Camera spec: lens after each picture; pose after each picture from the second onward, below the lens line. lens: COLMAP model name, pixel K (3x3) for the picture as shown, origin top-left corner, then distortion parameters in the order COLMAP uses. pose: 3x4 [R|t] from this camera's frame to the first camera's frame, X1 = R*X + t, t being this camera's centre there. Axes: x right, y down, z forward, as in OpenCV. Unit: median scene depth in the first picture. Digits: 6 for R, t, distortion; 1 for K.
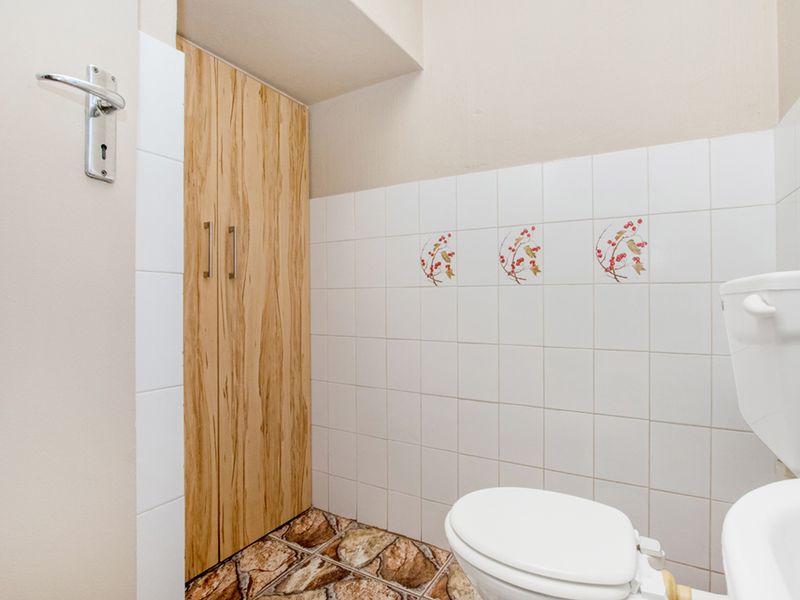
lens RADIAL K [[422.1, 0, 401.1], [0, 422.1, 302.5], [0, 0, 1]] dist [-0.023554, 0.000823]
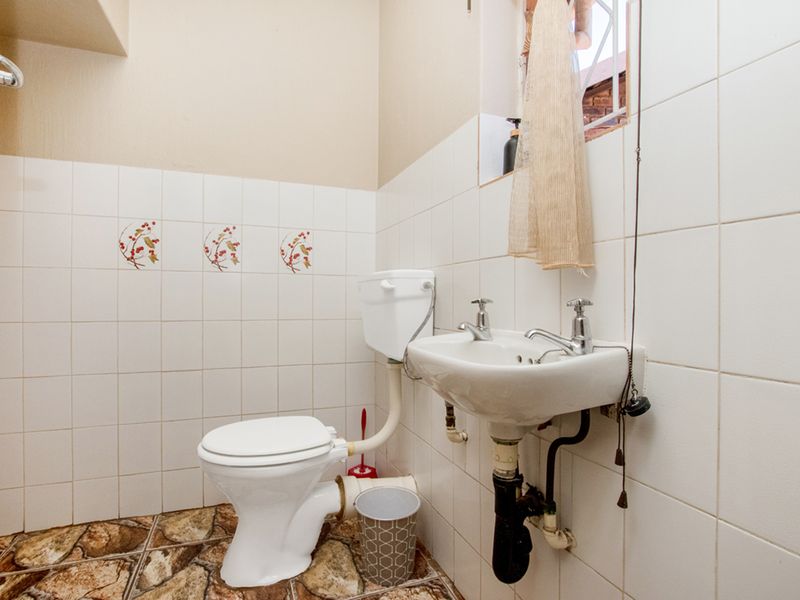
lens RADIAL K [[422.1, 0, 401.1], [0, 422.1, 302.5], [0, 0, 1]] dist [-0.023554, 0.000823]
pose [[0.632606, -0.004610, 0.774460, -0.335300], [-0.005775, 0.999926, 0.010669, 0.031757], [-0.774452, -0.011222, 0.632533, -0.189027]]
